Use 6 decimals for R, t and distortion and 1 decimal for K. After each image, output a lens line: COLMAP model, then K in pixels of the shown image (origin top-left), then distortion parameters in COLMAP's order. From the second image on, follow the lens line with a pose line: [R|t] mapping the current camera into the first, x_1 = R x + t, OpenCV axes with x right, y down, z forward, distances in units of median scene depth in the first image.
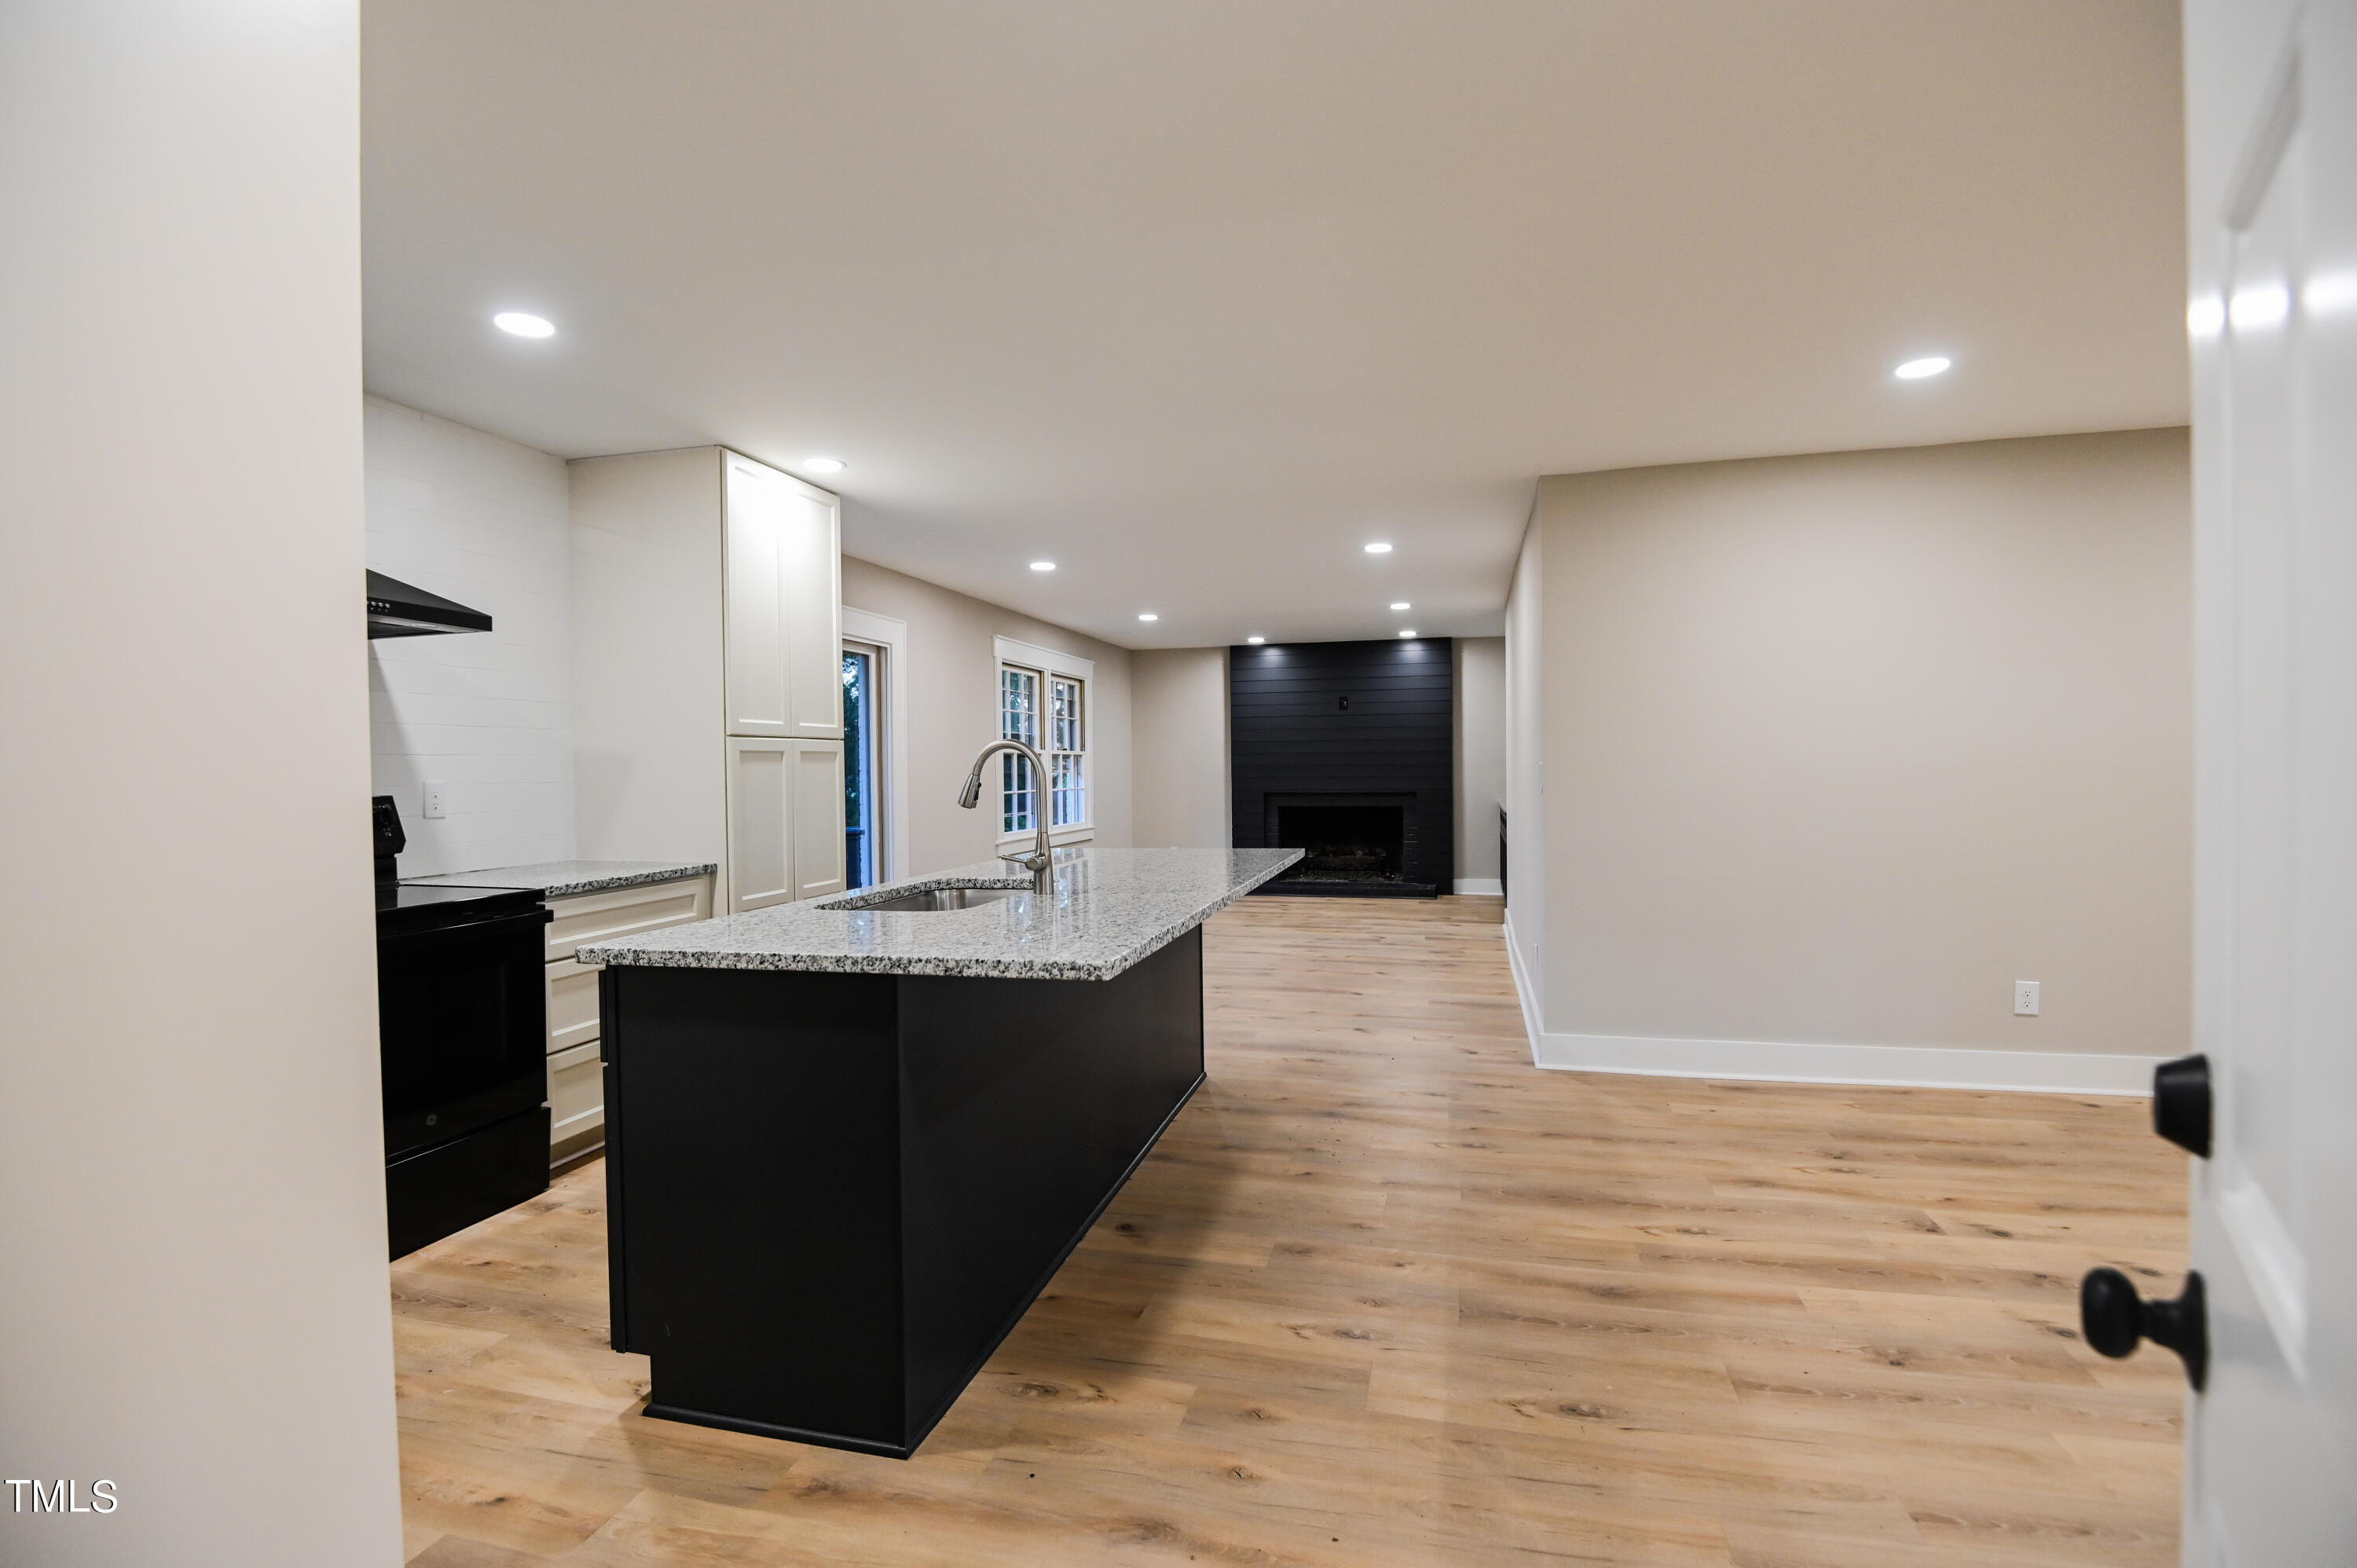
lens RADIAL K [[1086.6, 0, 1178.5], [0, 1086.6, 784.0], [0, 0, 1]] dist [-0.004178, -0.012449]
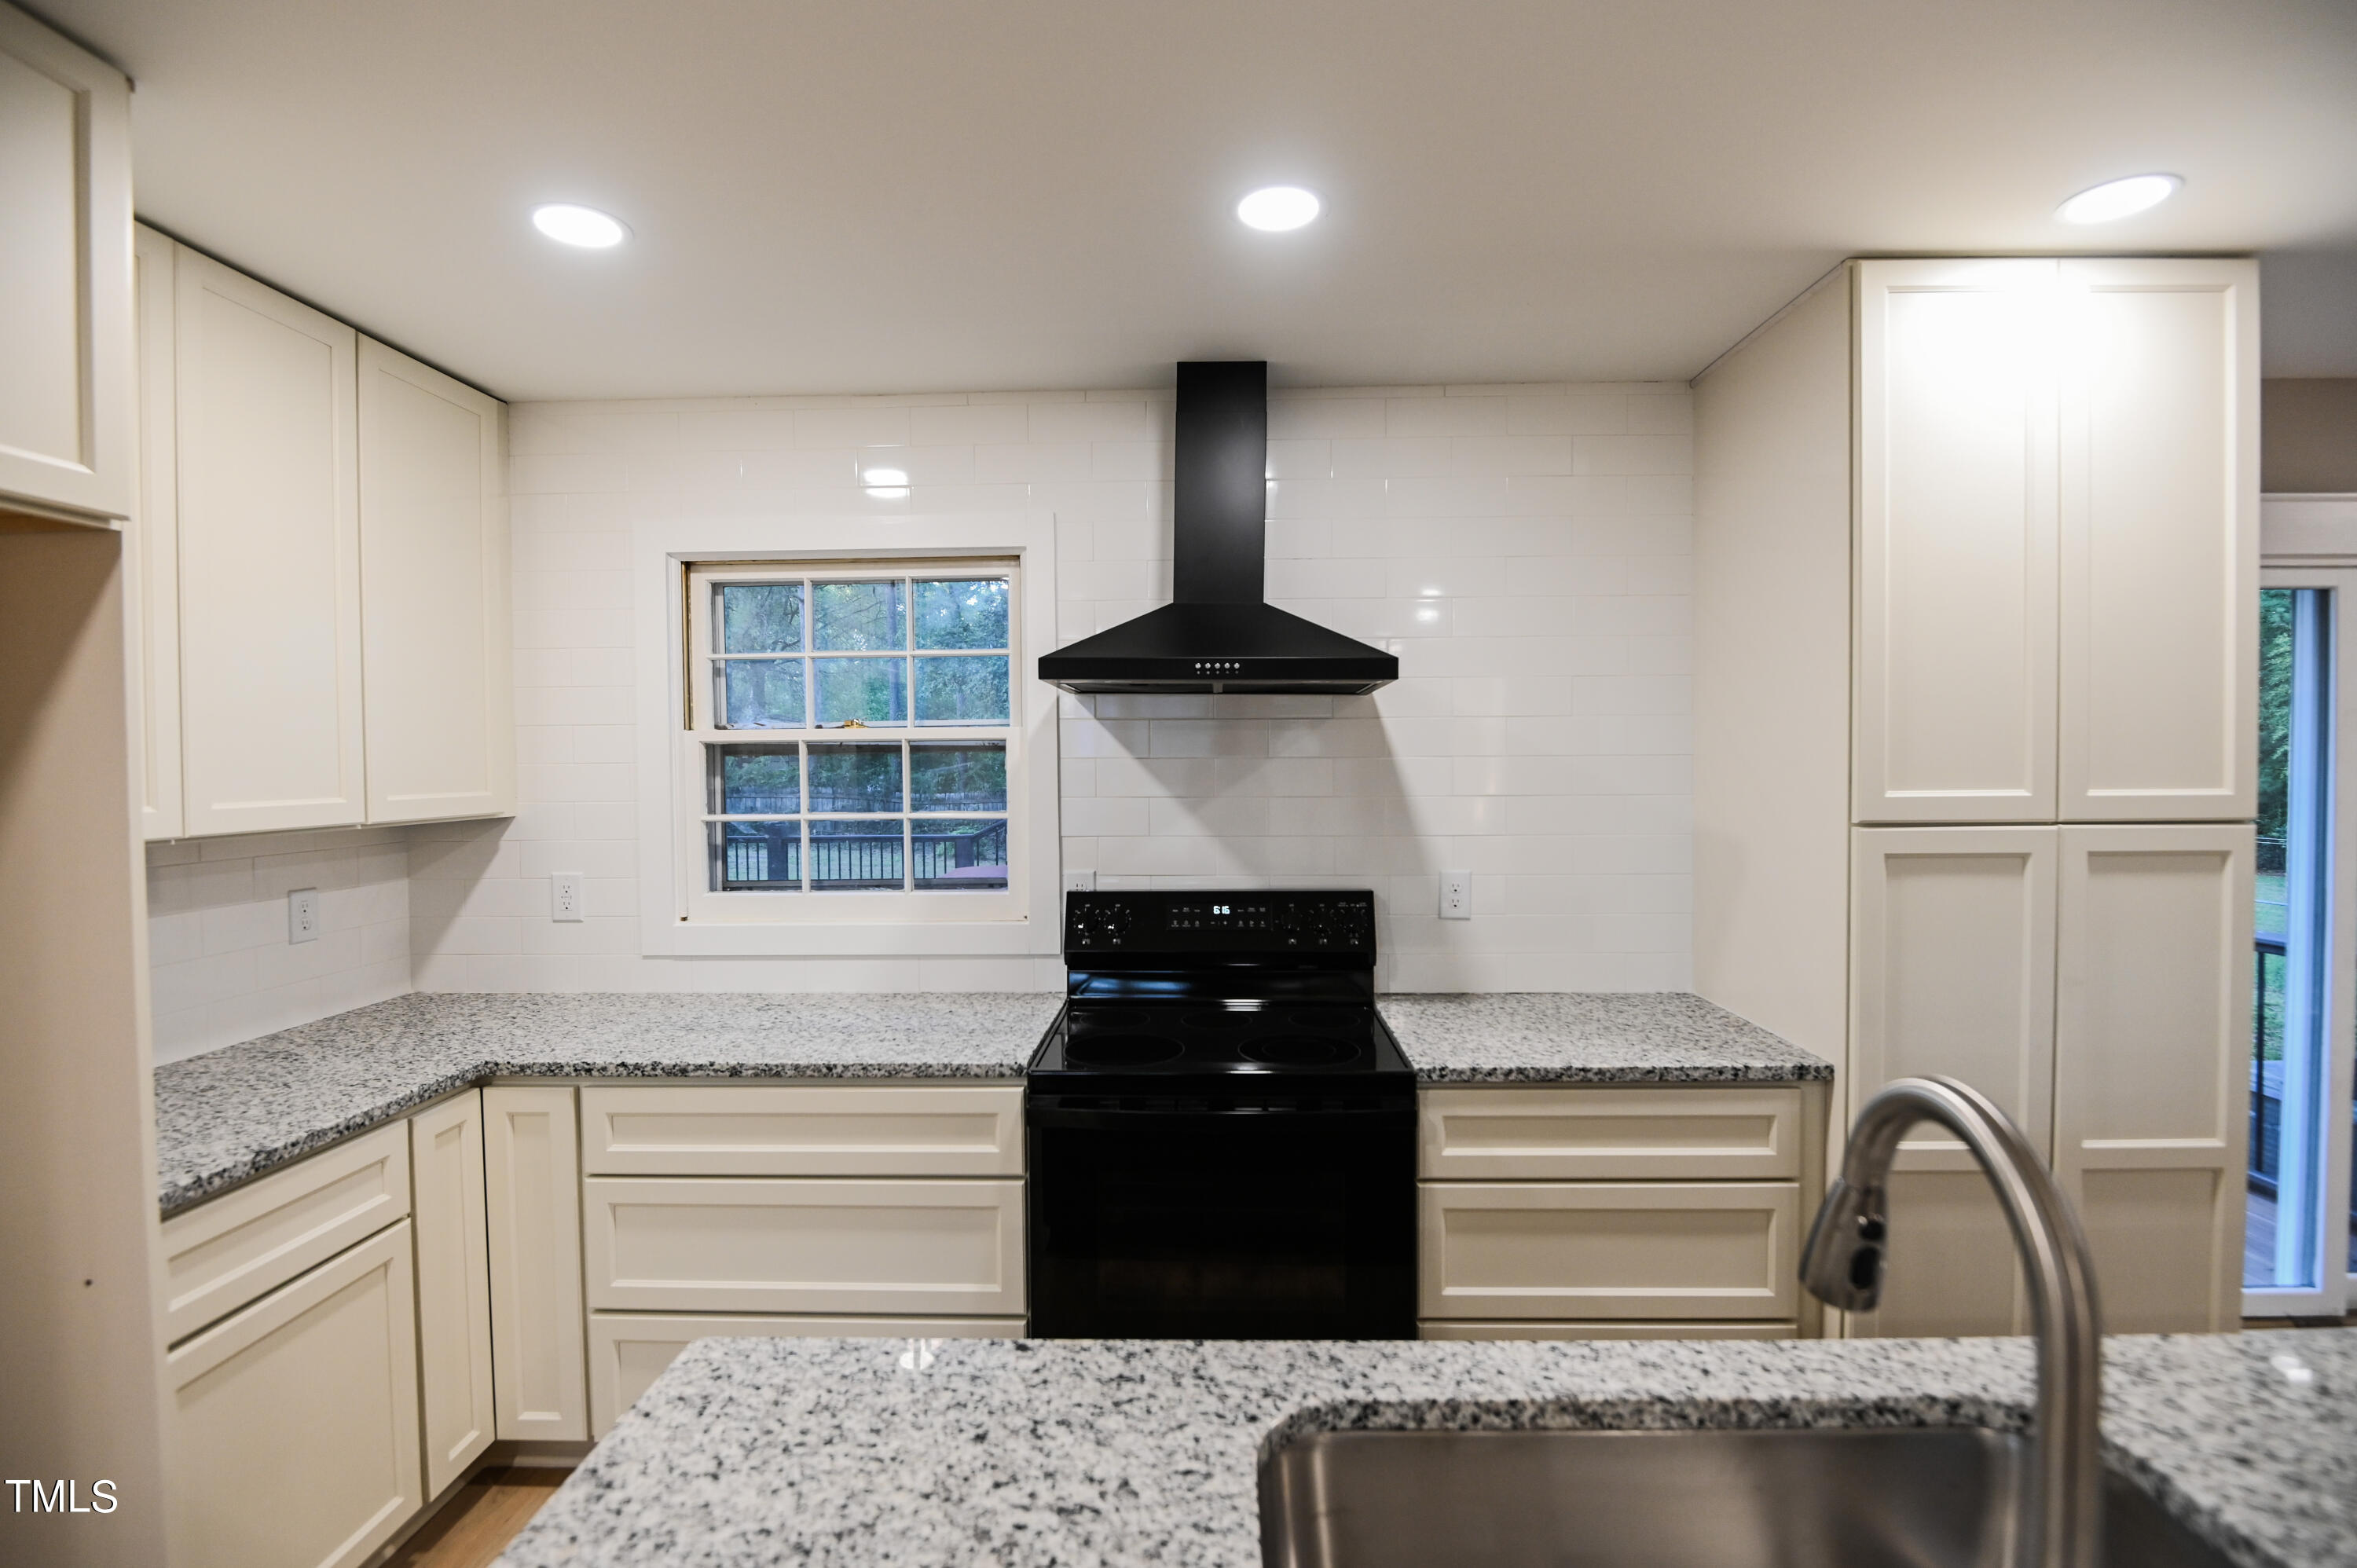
lens RADIAL K [[1086.6, 0, 1178.5], [0, 1086.6, 784.0], [0, 0, 1]] dist [-0.004178, -0.012449]
pose [[0.221307, 0.032130, -0.974675, 0.011889], [-0.010001, 0.999479, 0.030677, -0.082098], [0.975153, 0.002959, 0.221513, 0.619871]]
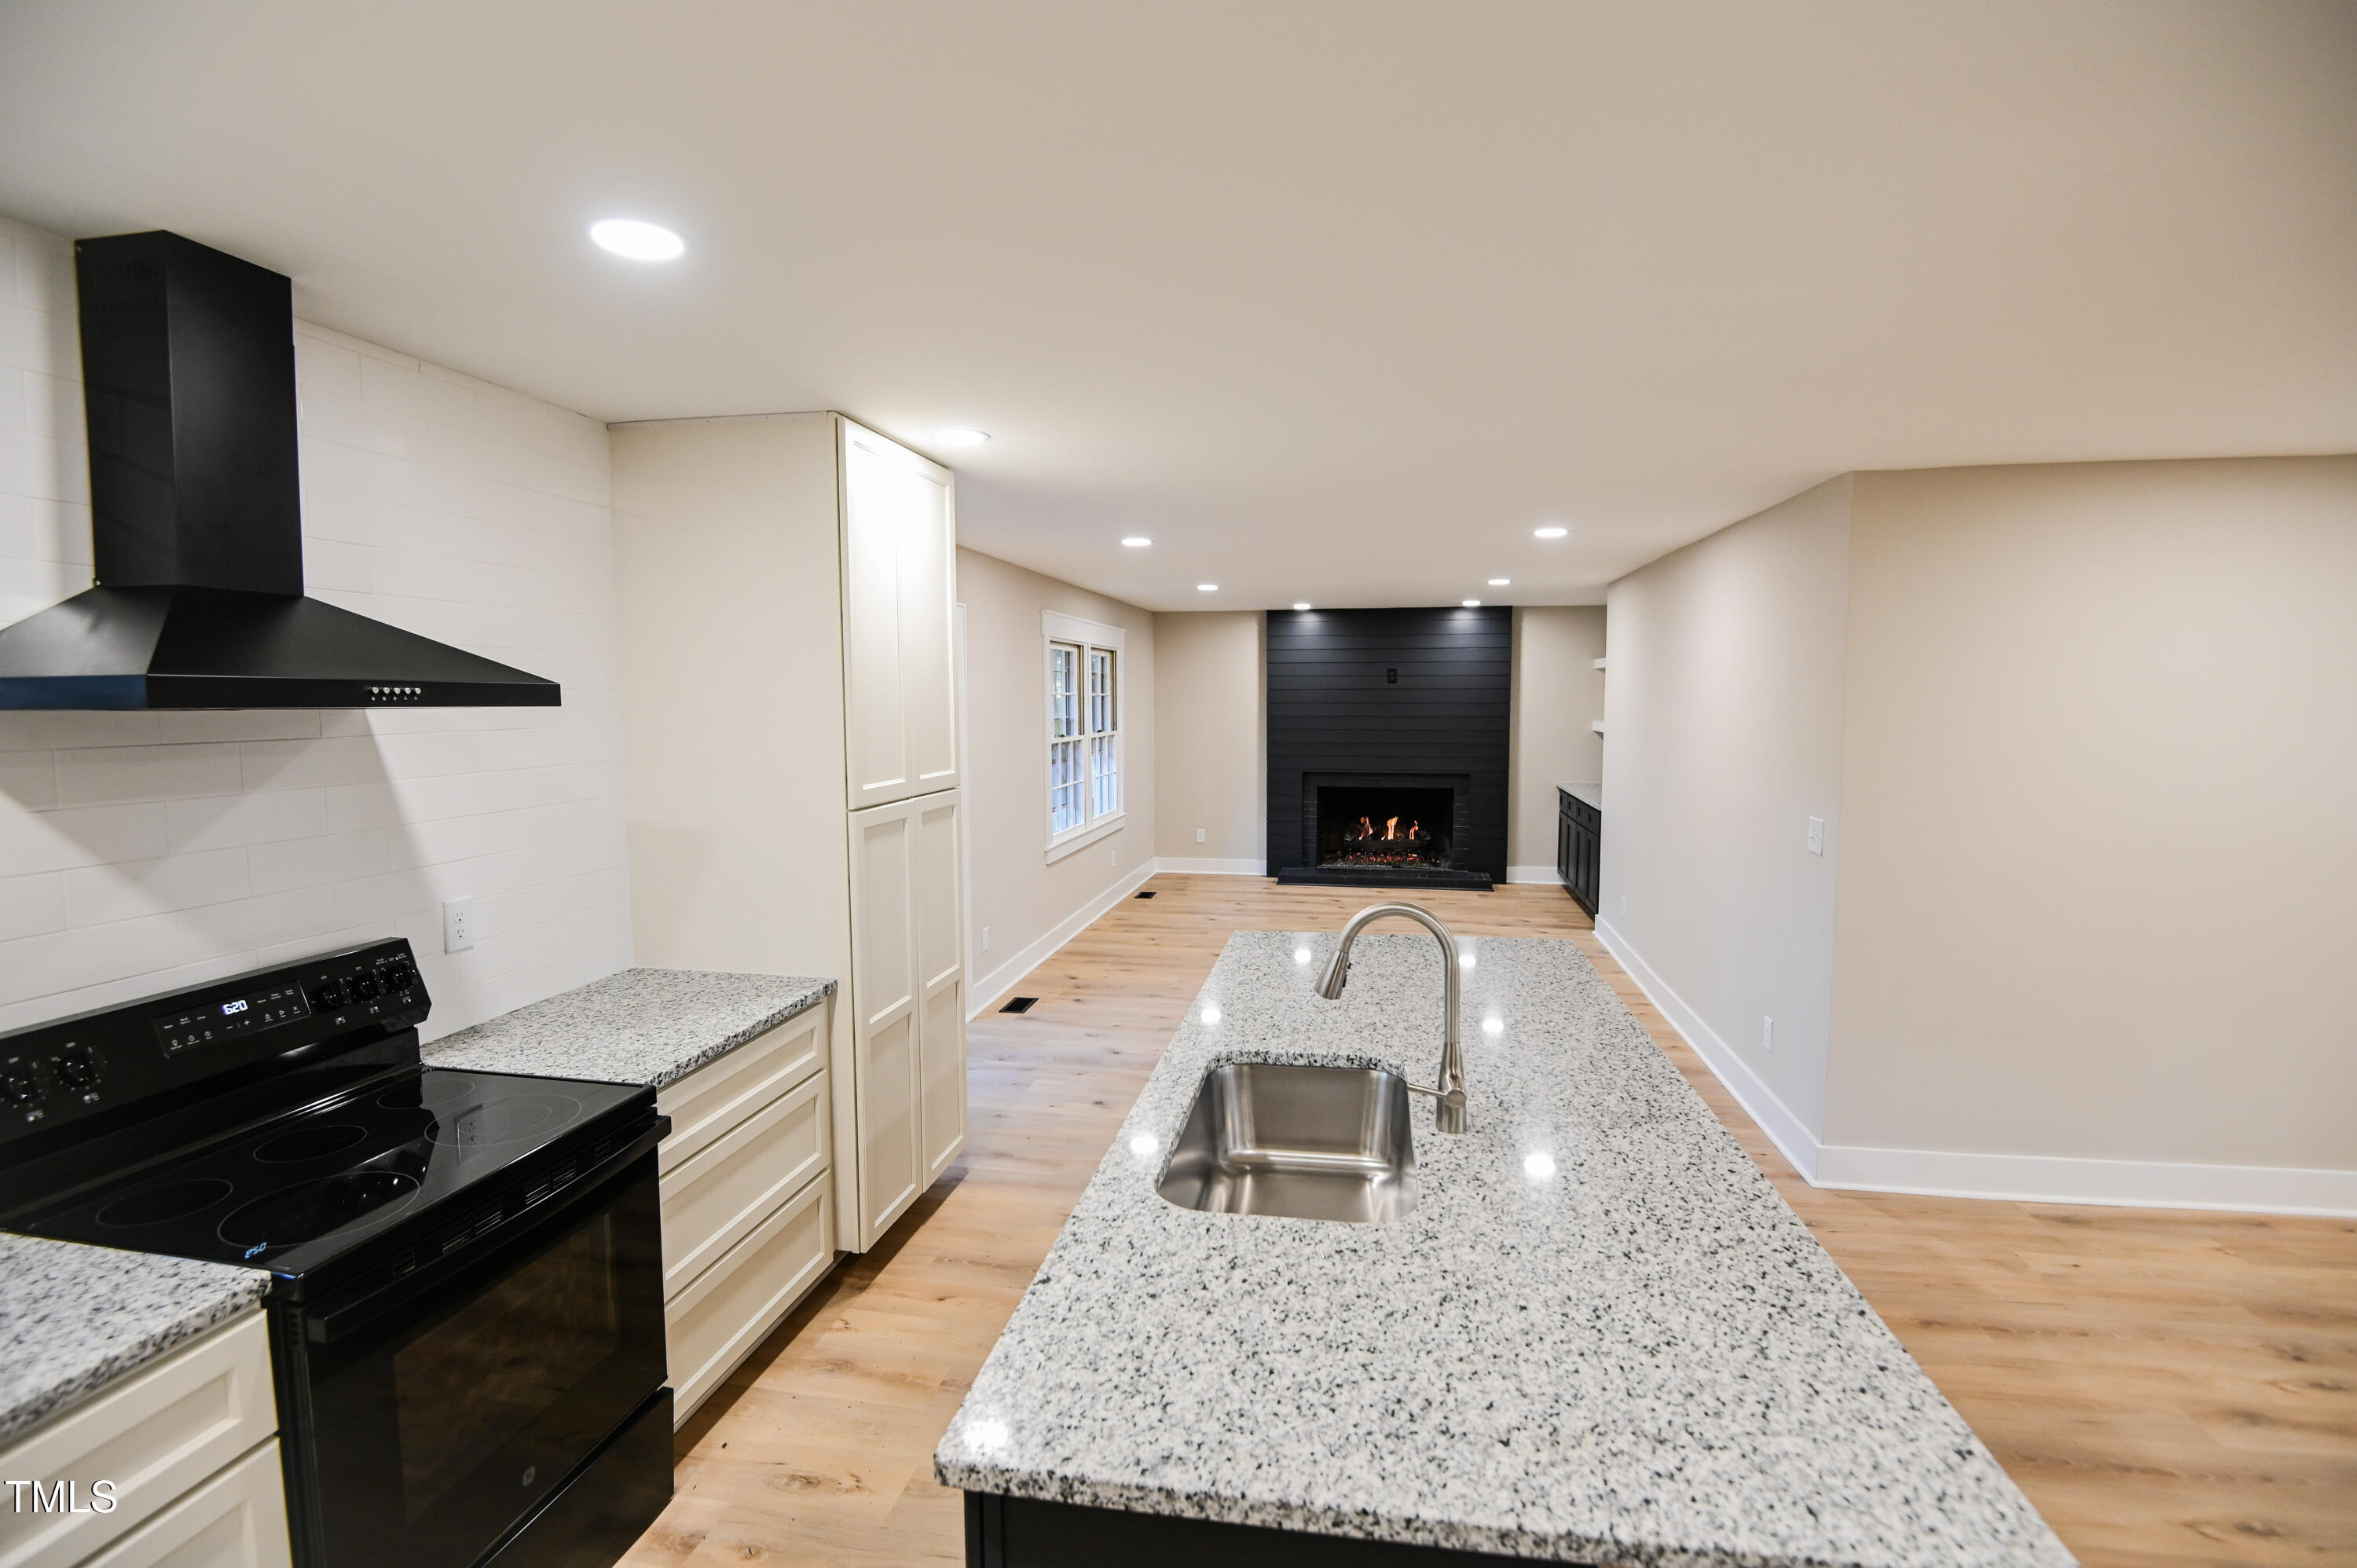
lens RADIAL K [[1086.6, 0, 1178.5], [0, 1086.6, 784.0], [0, 0, 1]] dist [-0.004178, -0.012449]
pose [[0.997398, 0.001486, 0.072083, -0.263573], [-0.006333, 0.997729, 0.067065, -0.122527], [-0.071819, -0.067347, 0.995141, 0.264640]]
